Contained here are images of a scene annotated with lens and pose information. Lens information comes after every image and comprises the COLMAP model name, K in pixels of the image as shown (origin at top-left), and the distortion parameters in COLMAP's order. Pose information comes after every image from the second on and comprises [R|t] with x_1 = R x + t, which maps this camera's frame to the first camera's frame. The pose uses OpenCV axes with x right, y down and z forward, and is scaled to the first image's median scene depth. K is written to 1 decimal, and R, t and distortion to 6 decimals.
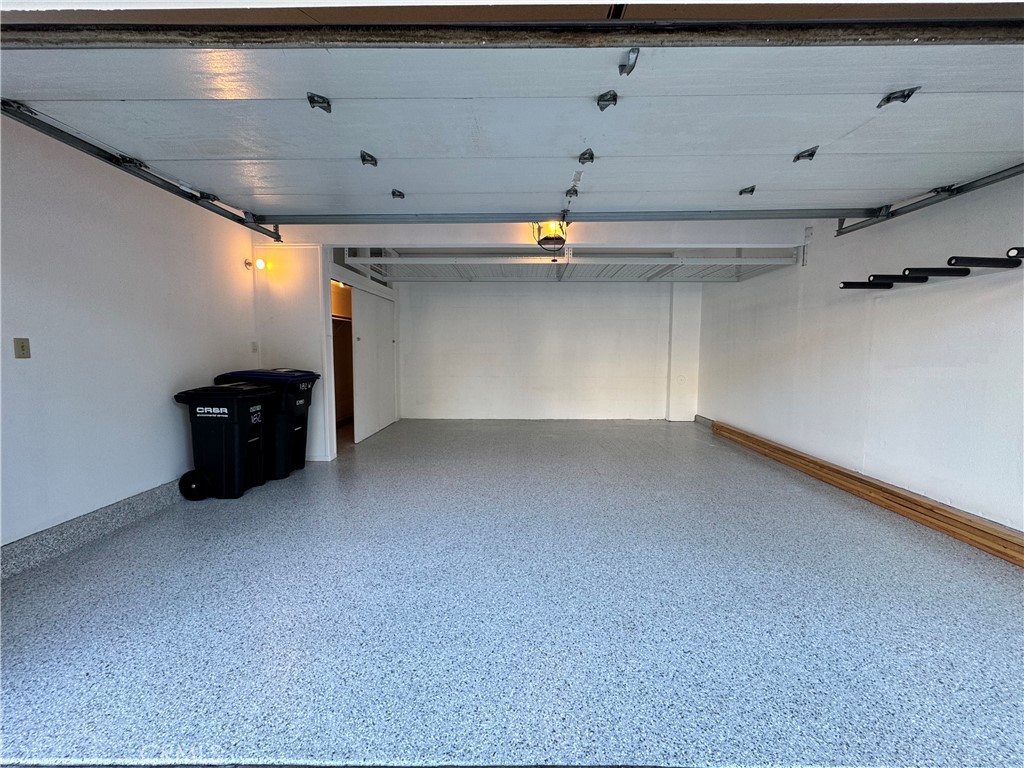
lens RADIAL K [[410.2, 0, 513.6], [0, 410.2, 381.9], [0, 0, 1]] dist [-0.000133, -0.000143]
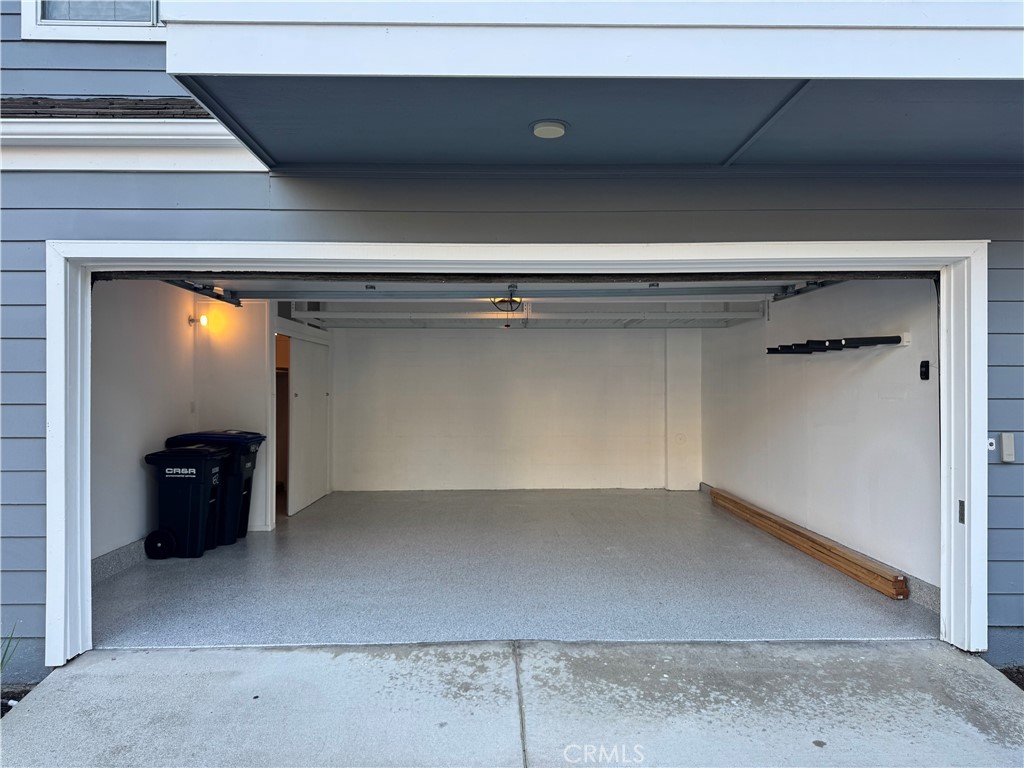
lens RADIAL K [[722.6, 0, 512.1], [0, 722.6, 388.6], [0, 0, 1]] dist [0.163440, -0.285918]
pose [[0.999465, -0.005147, 0.032311, 0.042508], [0.007712, 0.996784, -0.079758, 0.012530], [-0.031797, 0.079964, 0.996290, -0.721190]]
